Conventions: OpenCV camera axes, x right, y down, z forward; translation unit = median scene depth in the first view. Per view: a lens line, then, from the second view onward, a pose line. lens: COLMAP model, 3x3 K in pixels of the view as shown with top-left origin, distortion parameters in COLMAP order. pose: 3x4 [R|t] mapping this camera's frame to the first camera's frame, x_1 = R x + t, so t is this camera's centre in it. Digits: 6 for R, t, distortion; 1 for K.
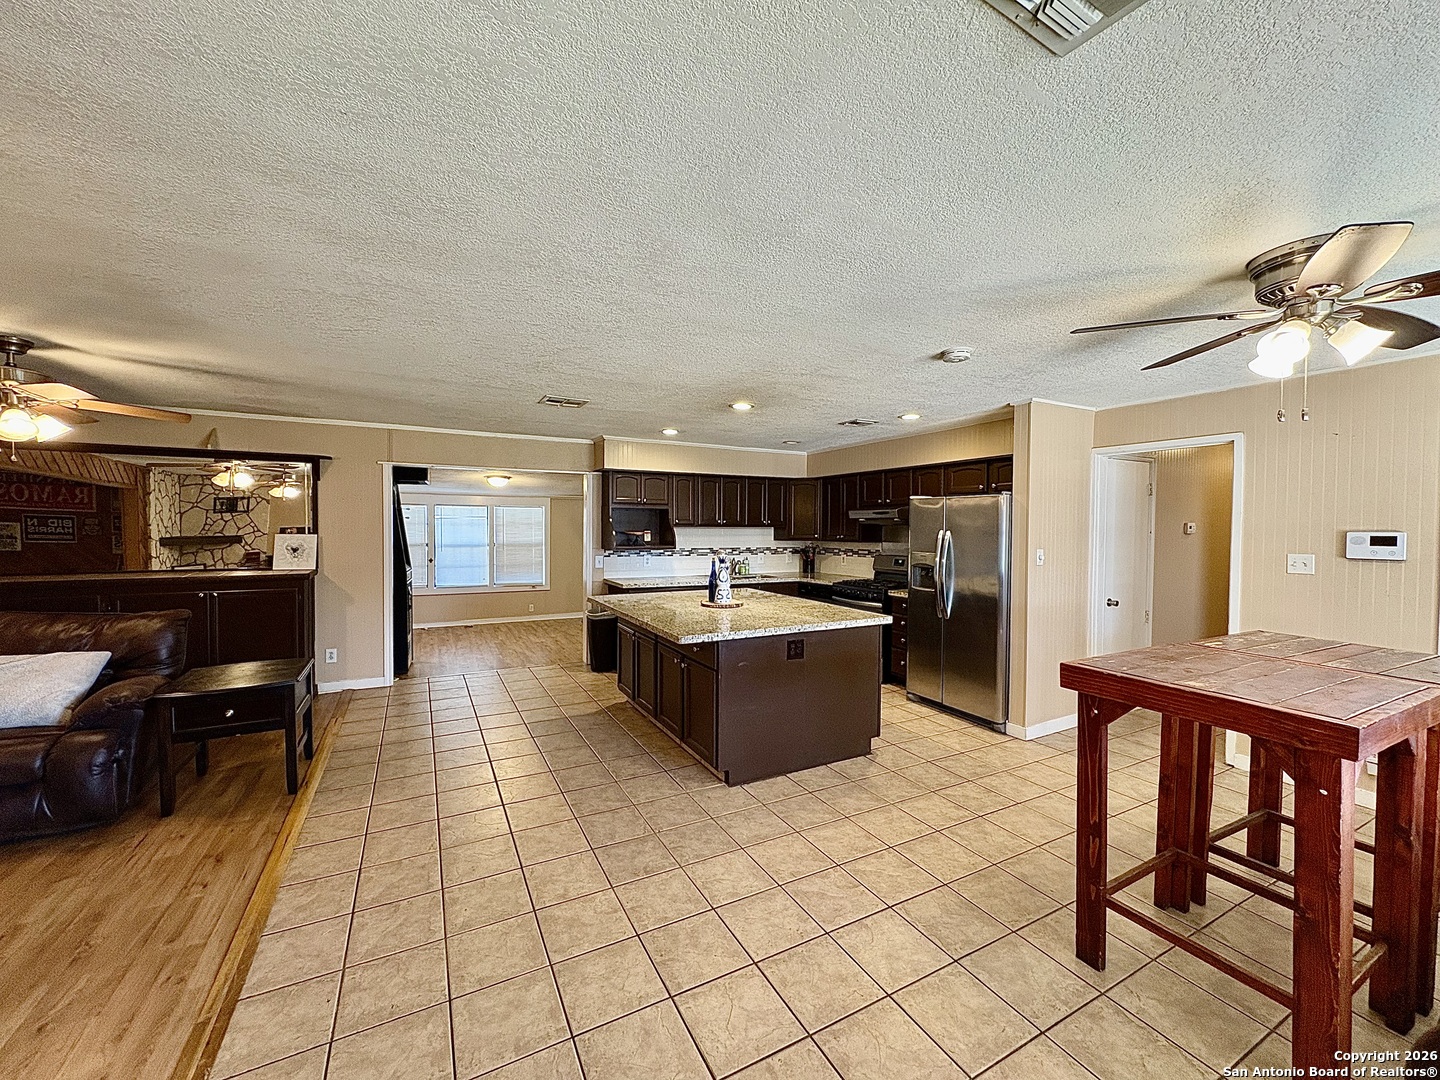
lens RADIAL K [[572.2, 0, 721.3], [0, 572.2, 541.1], [0, 0, 1]] dist [0.000887, 0.000293]
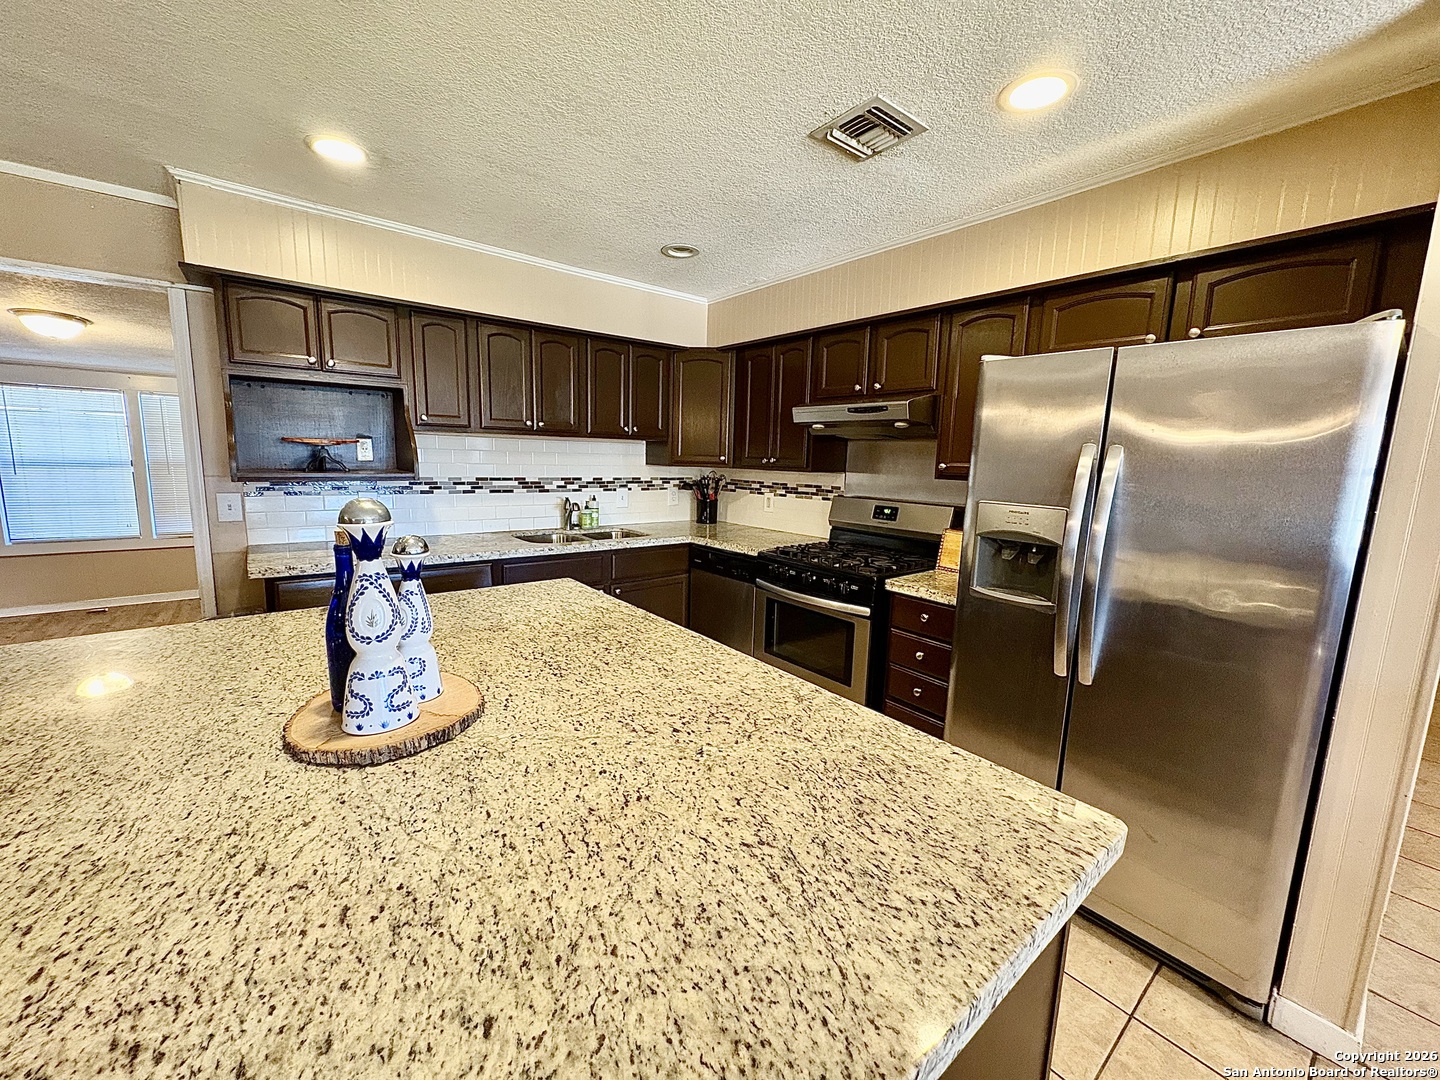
lens RADIAL K [[572.2, 0, 721.3], [0, 572.2, 541.1], [0, 0, 1]] dist [0.000887, 0.000293]
pose [[0.981183, -0.006448, 0.192975, 0.063672], [-0.018402, 0.991770, 0.126701, 0.000299], [-0.192204, -0.127868, 0.972989, 0.496808]]
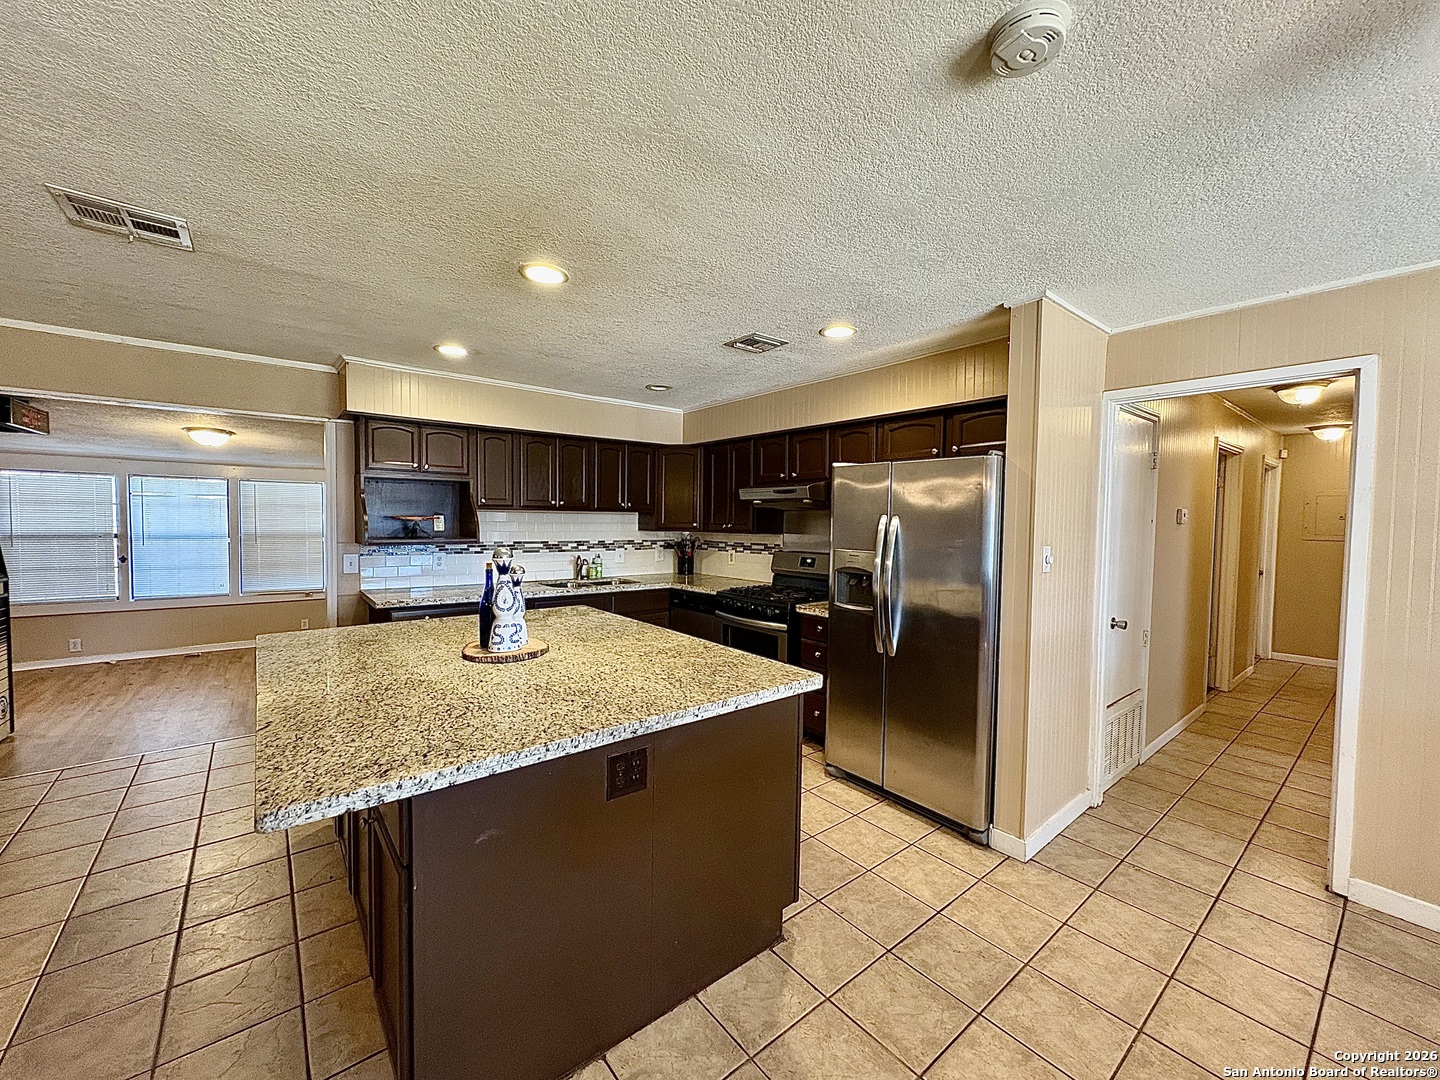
lens RADIAL K [[572.2, 0, 721.3], [0, 572.2, 541.1], [0, 0, 1]] dist [0.000887, 0.000293]
pose [[0.981403, 0.000102, 0.191961, 0.063395], [-0.003268, 0.999864, 0.016175, -0.000050], [-0.191933, -0.016501, 0.981269, 0.299804]]
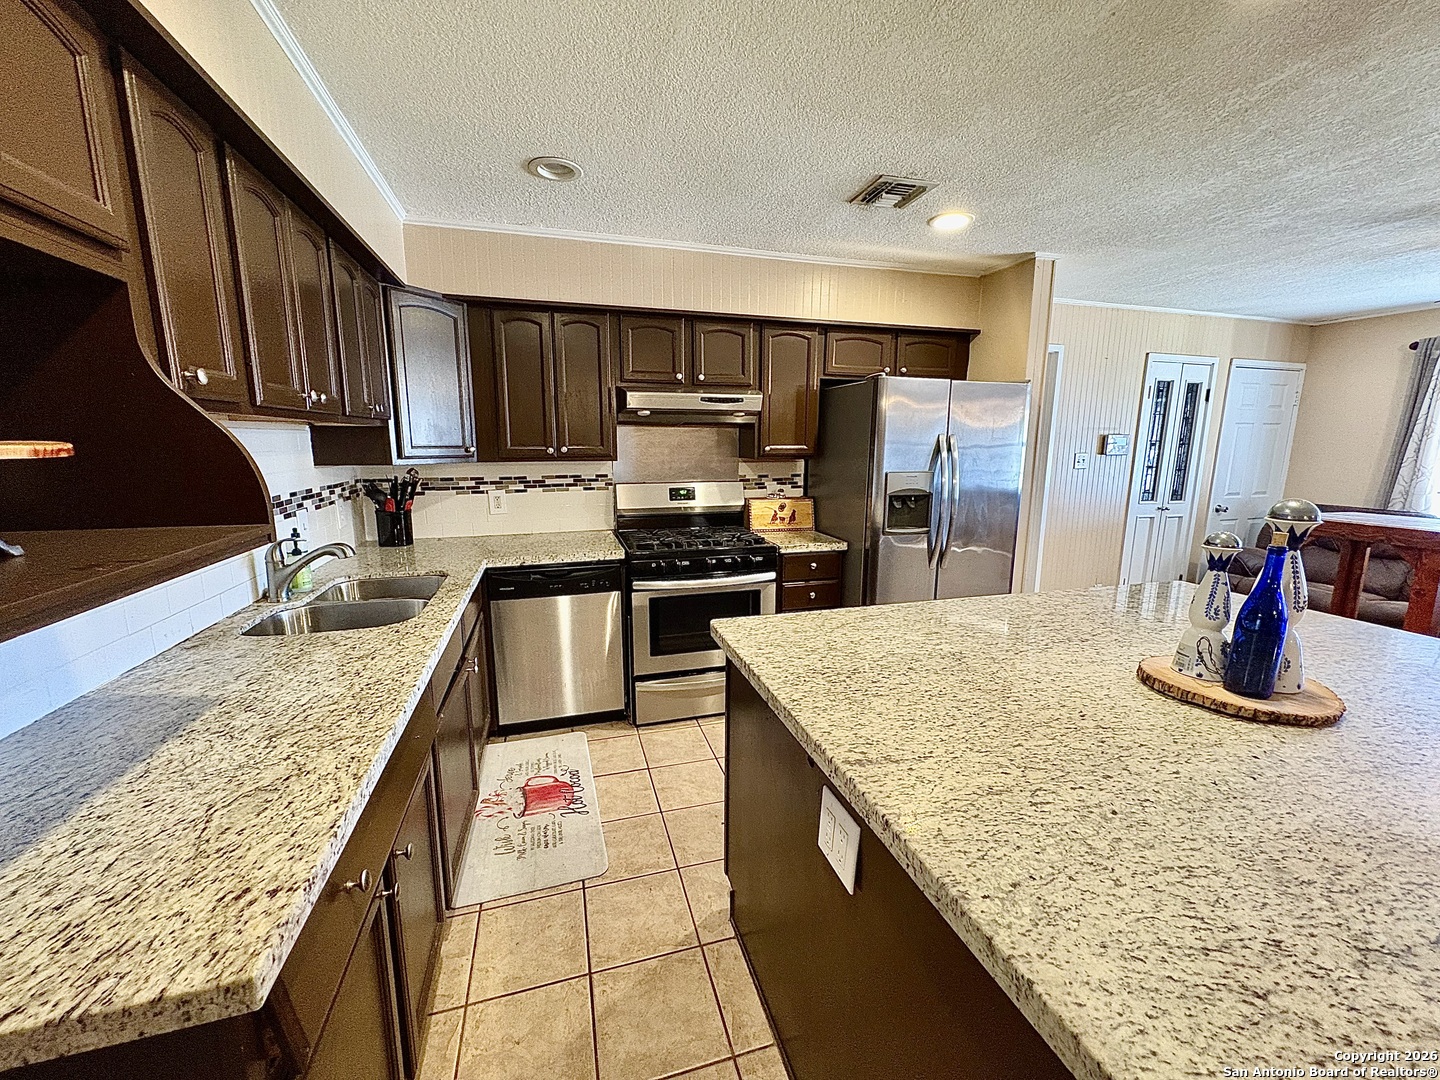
lens RADIAL K [[576.7, 0, 715.1], [0, 576.7, 535.9], [0, 0, 1]] dist [0.000638, 0.000125]
pose [[0.201518, -0.165267, 0.965442, -0.216457], [0.023213, 0.986192, 0.163973, -0.012503], [-0.979210, -0.010633, 0.202572, 0.807658]]
